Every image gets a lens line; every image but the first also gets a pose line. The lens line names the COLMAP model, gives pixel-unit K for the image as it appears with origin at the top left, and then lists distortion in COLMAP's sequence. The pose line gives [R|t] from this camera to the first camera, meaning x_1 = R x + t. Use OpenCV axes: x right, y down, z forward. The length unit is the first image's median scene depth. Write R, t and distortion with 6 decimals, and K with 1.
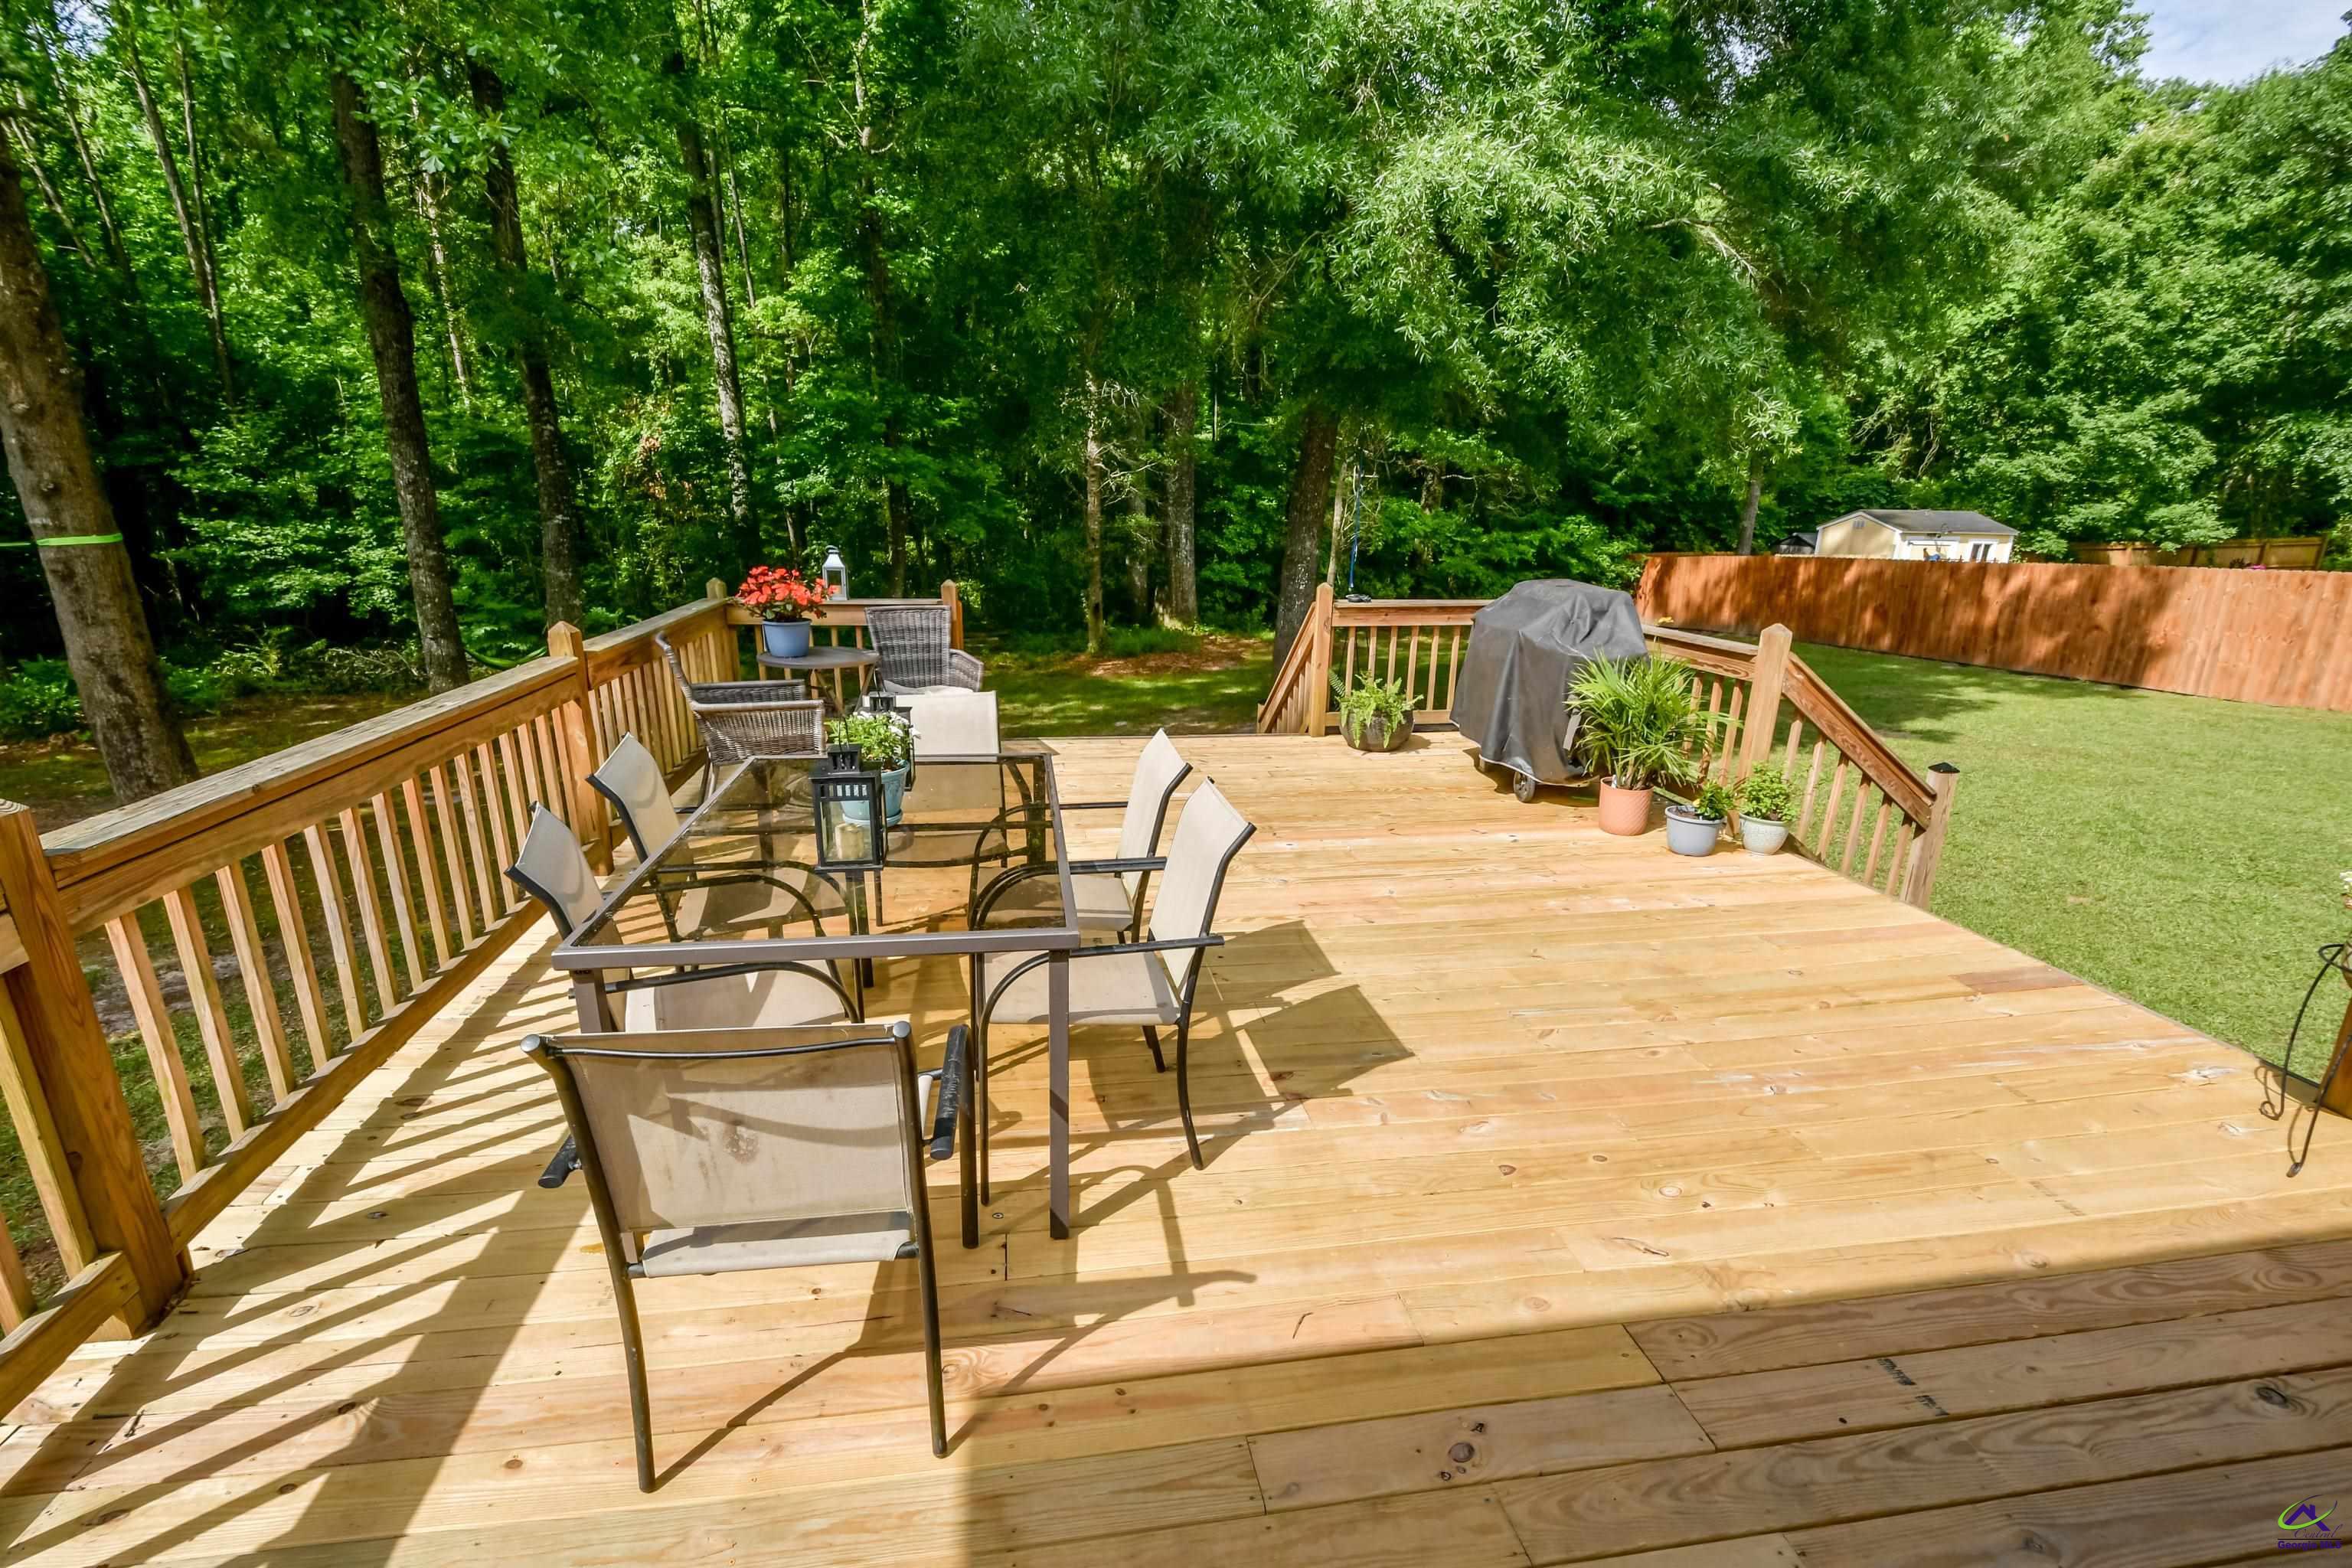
lens RADIAL K [[1027.0, 0, 1157.5], [0, 1027.0, 813.0], [0, 0, 1]] dist [0.003909, -0.006356]
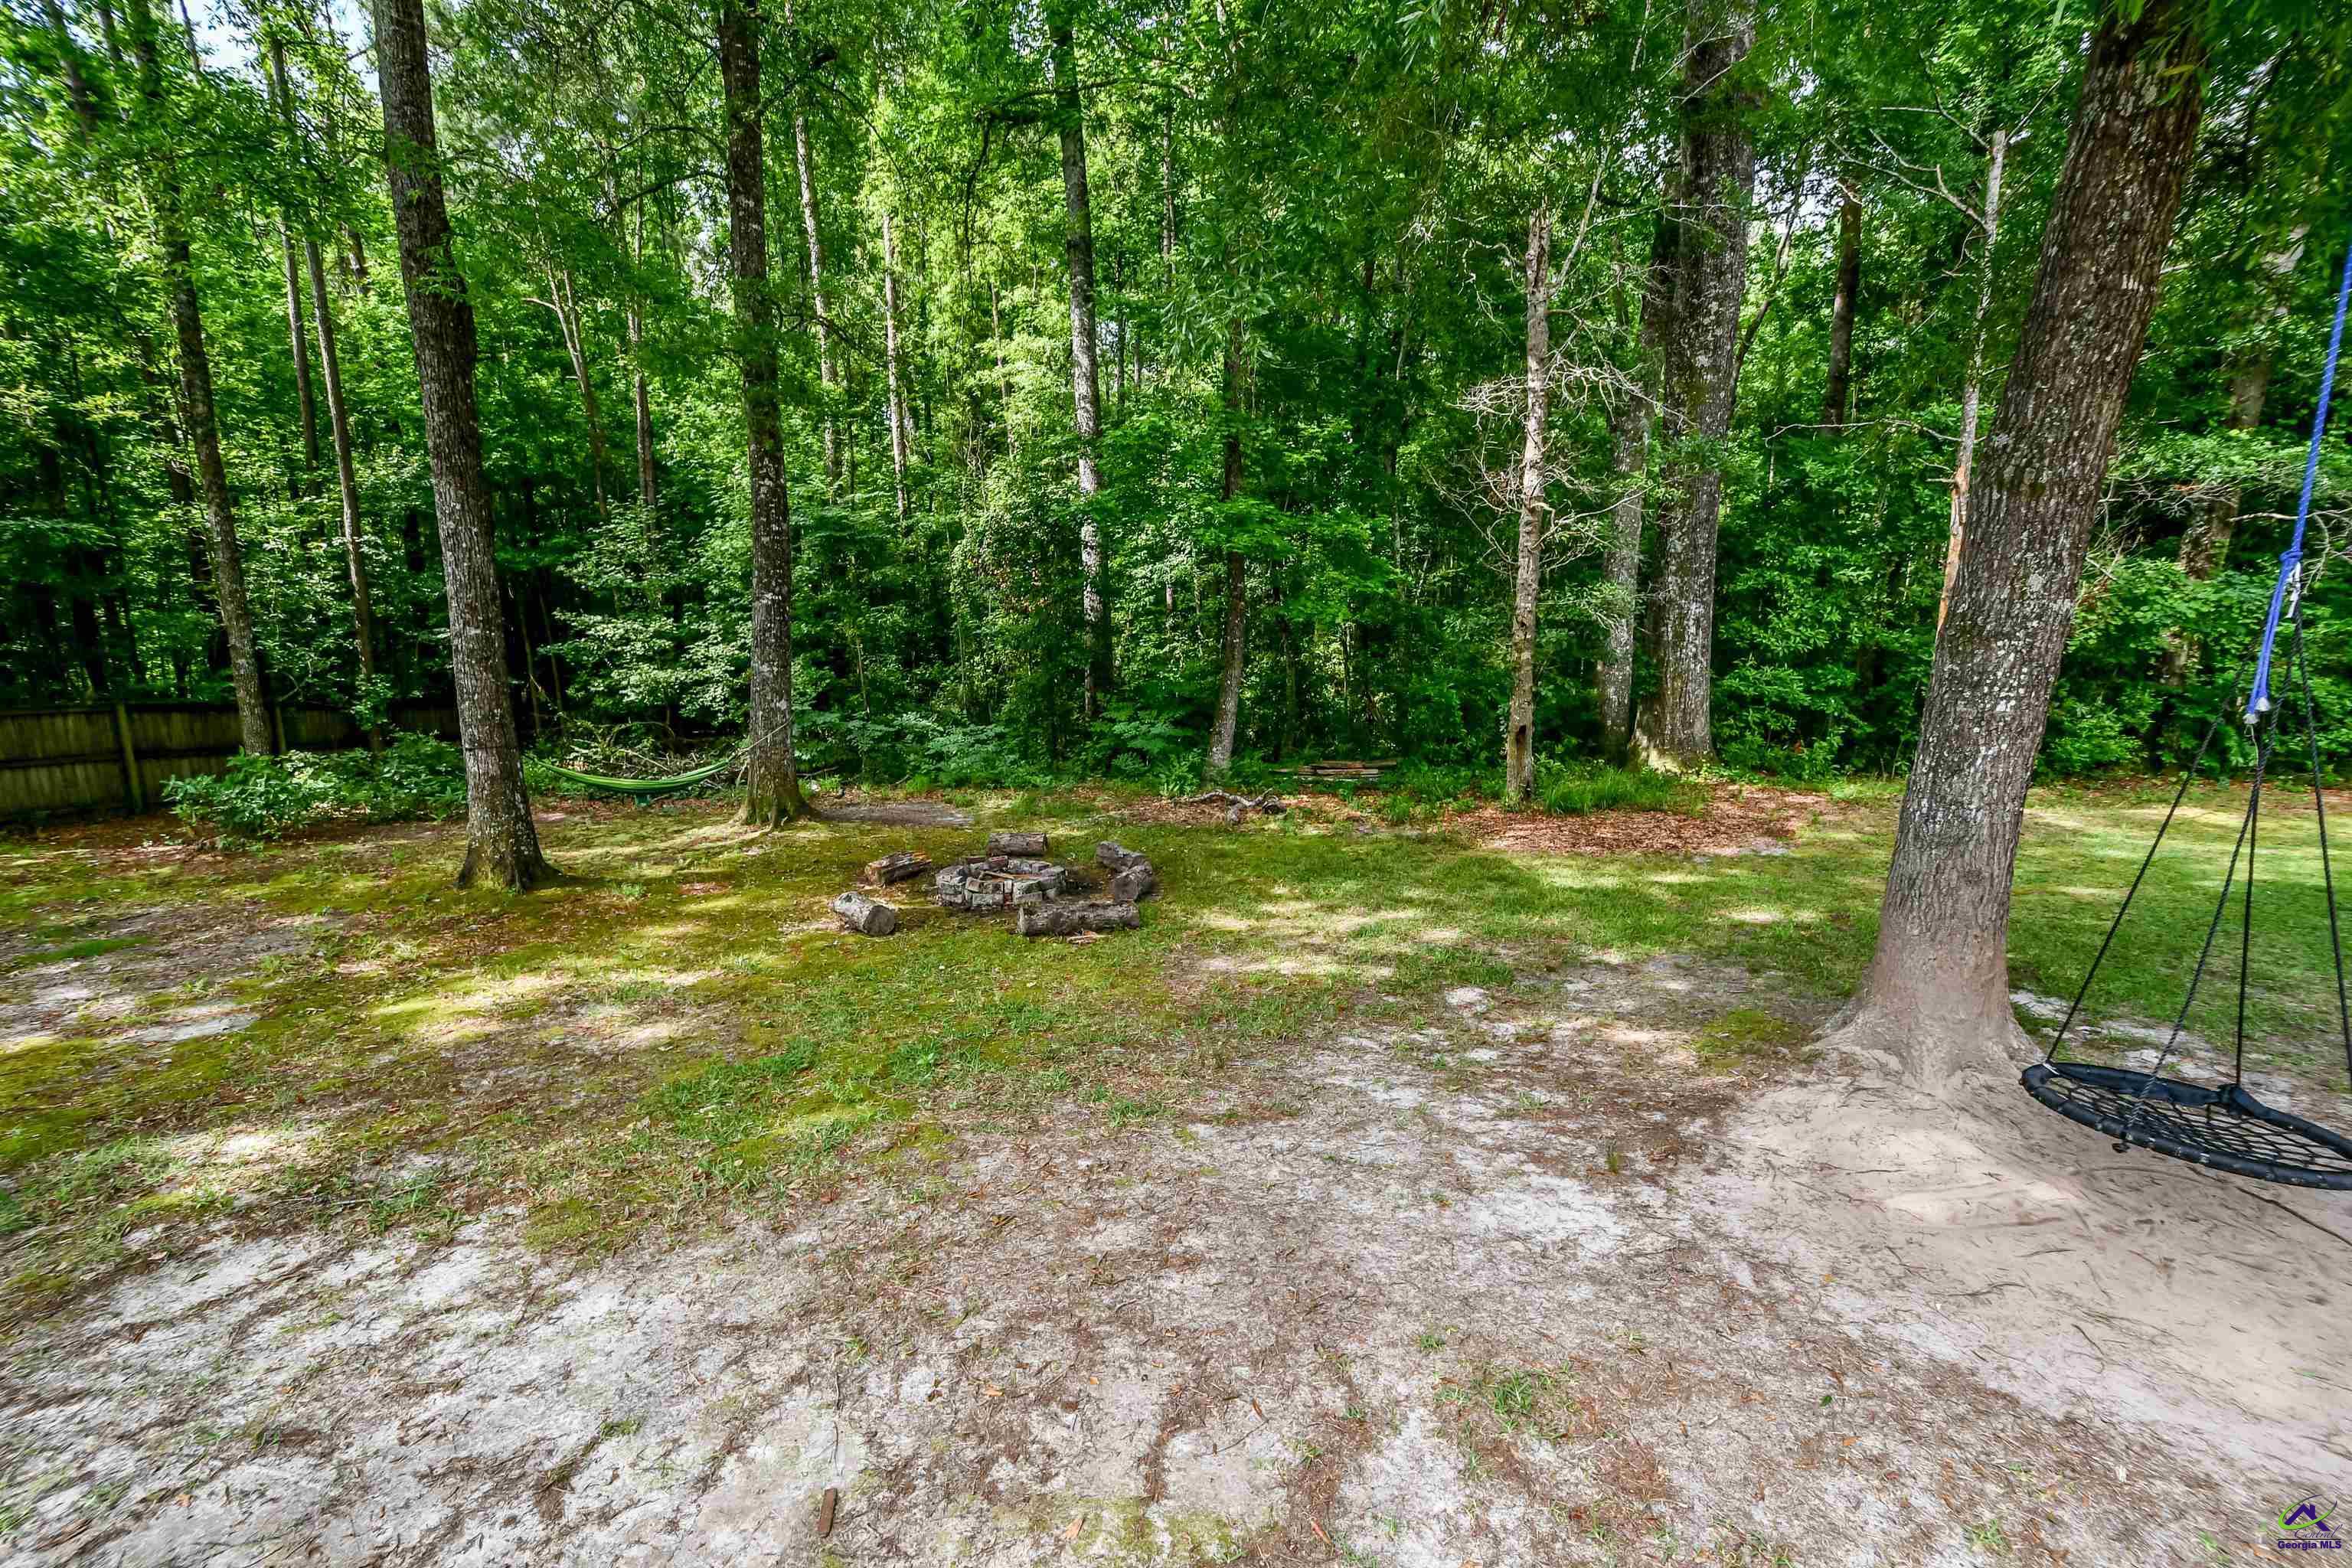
lens RADIAL K [[1028.8, 0, 1160.7], [0, 1028.8, 809.1], [0, 0, 1]] dist [0.002359, -0.005116]
pose [[0.891162, 0.067598, -0.448621, 0.030025], [-0.116654, 0.989732, -0.082594, -0.082035], [0.438432, 0.125938, 0.889897, 0.377585]]
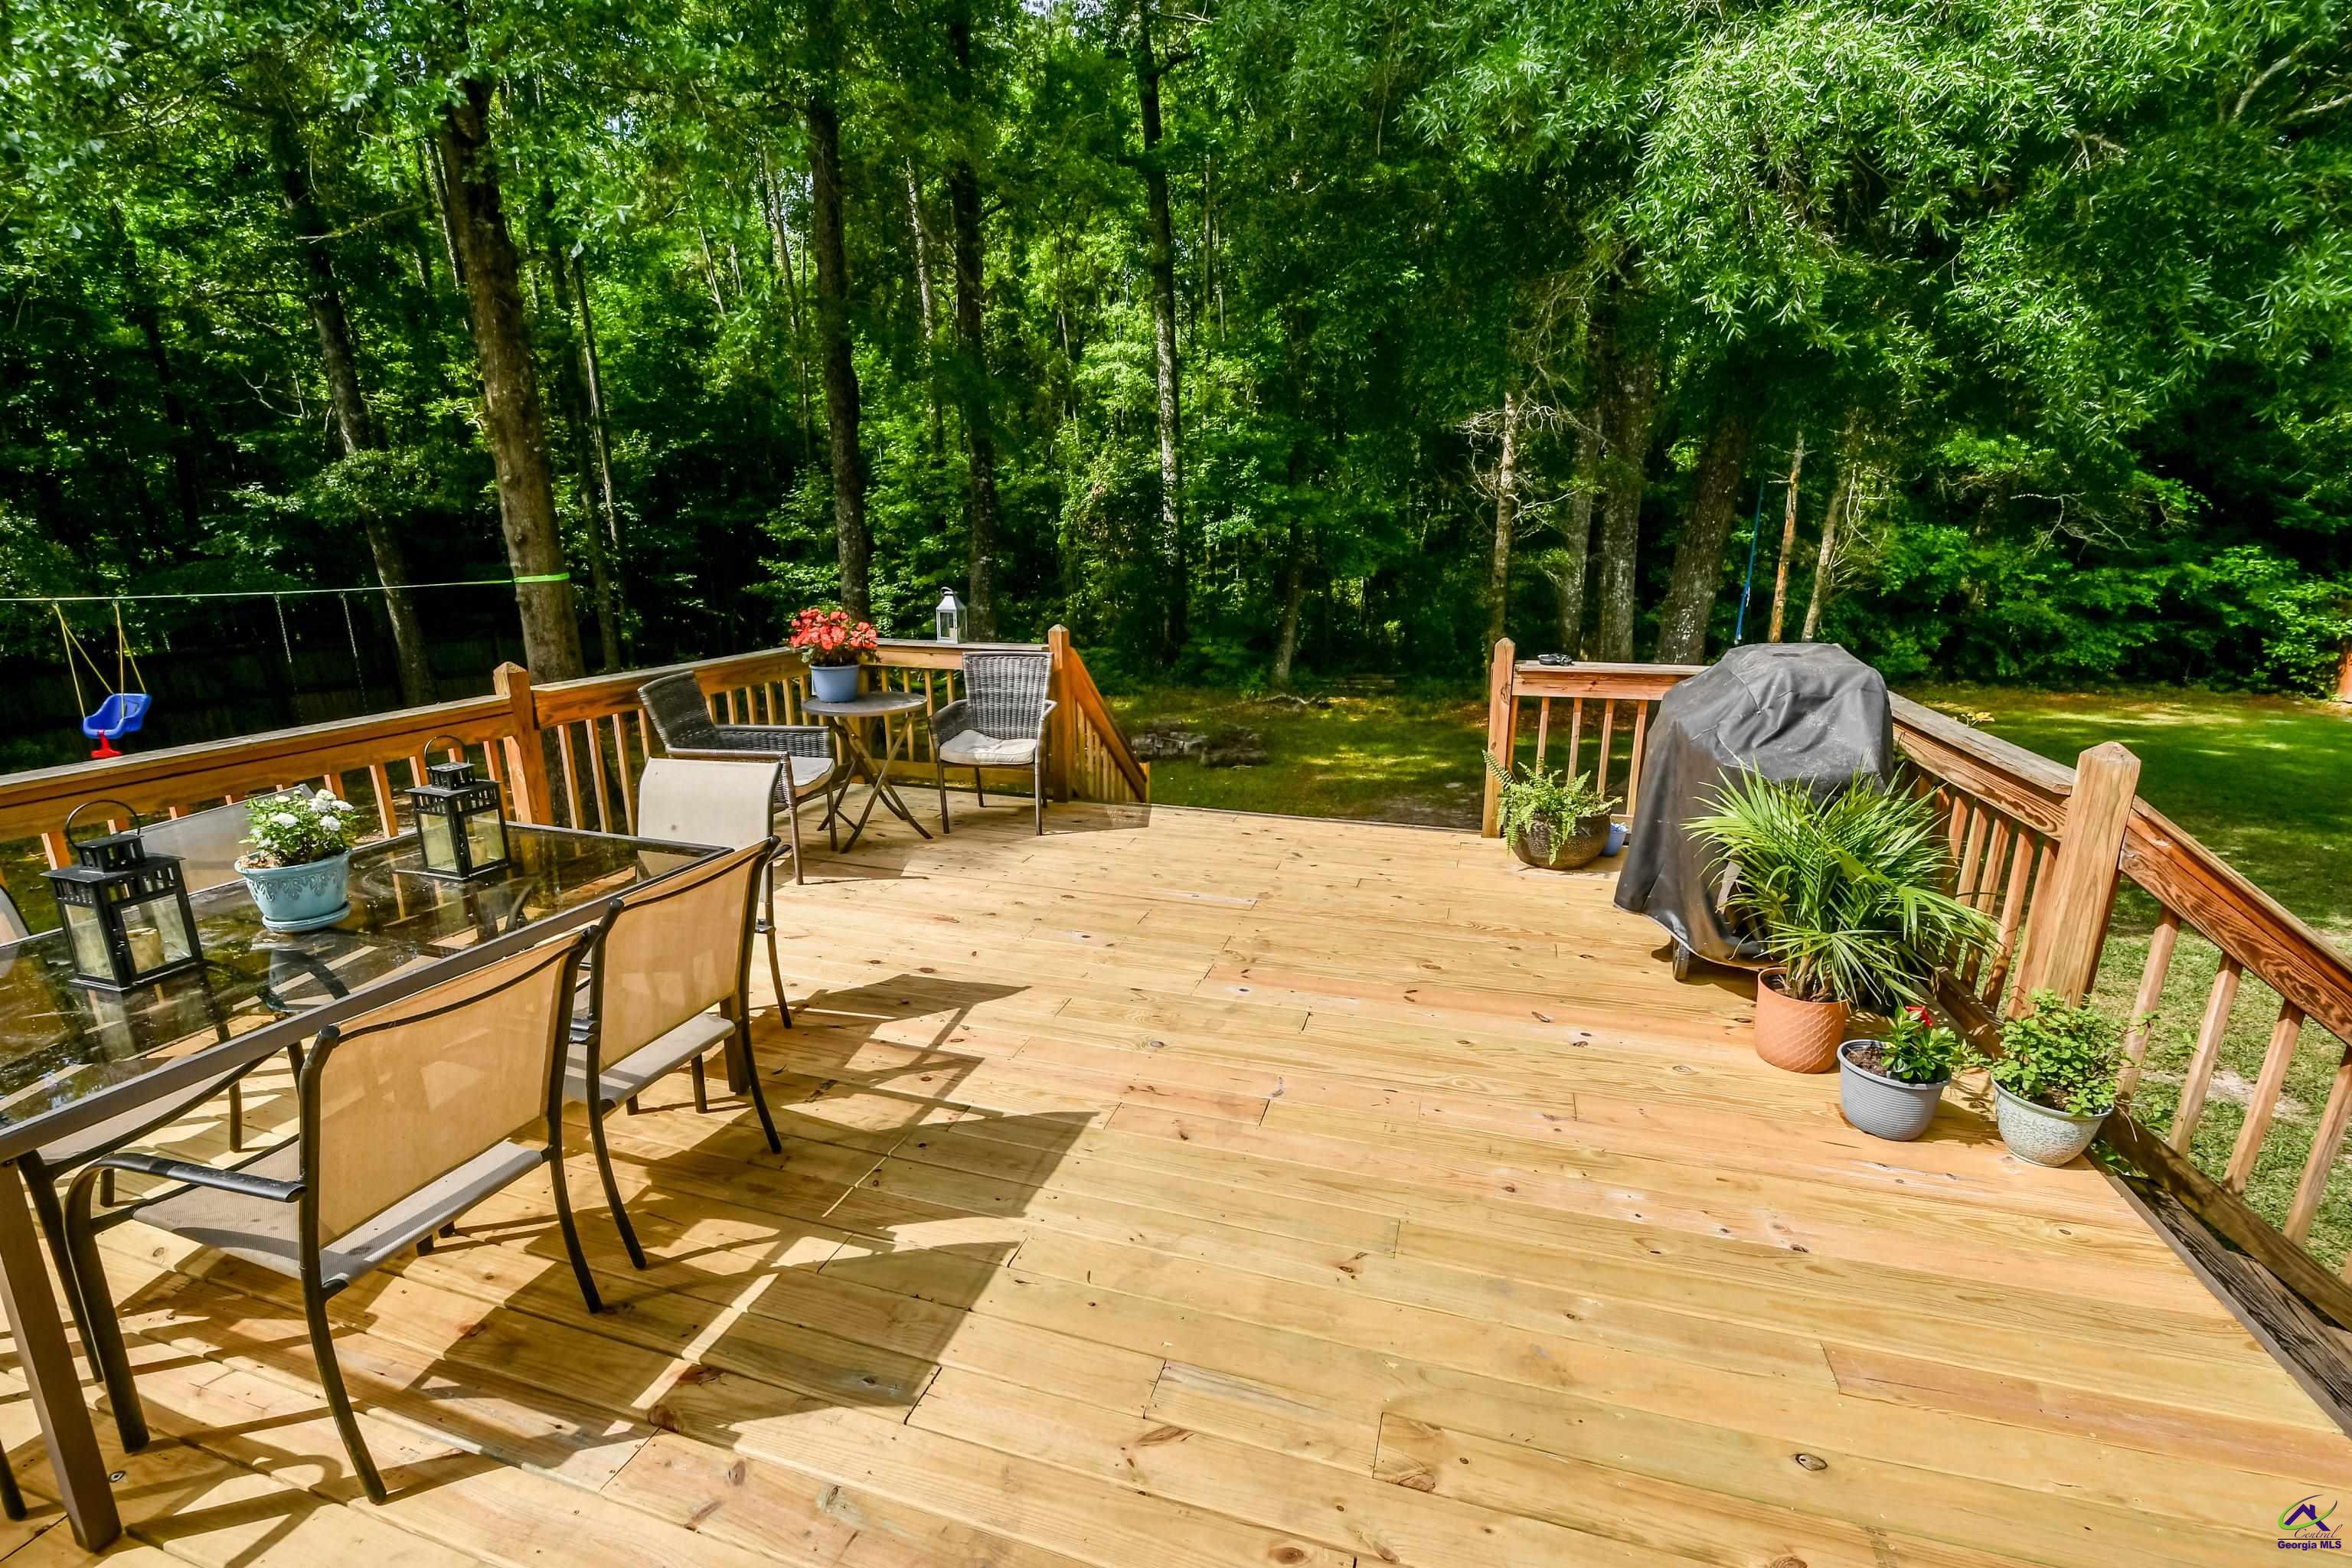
lens RADIAL K [[1028.8, 0, 1160.7], [0, 1028.8, 809.1], [0, 0, 1]] dist [0.002359, -0.005116]
pose [[0.894799, 0.098458, -0.435478, 0.089478], [-0.114930, 0.993306, -0.011573, -0.019418], [0.431424, 0.060405, 0.900125, 0.068442]]
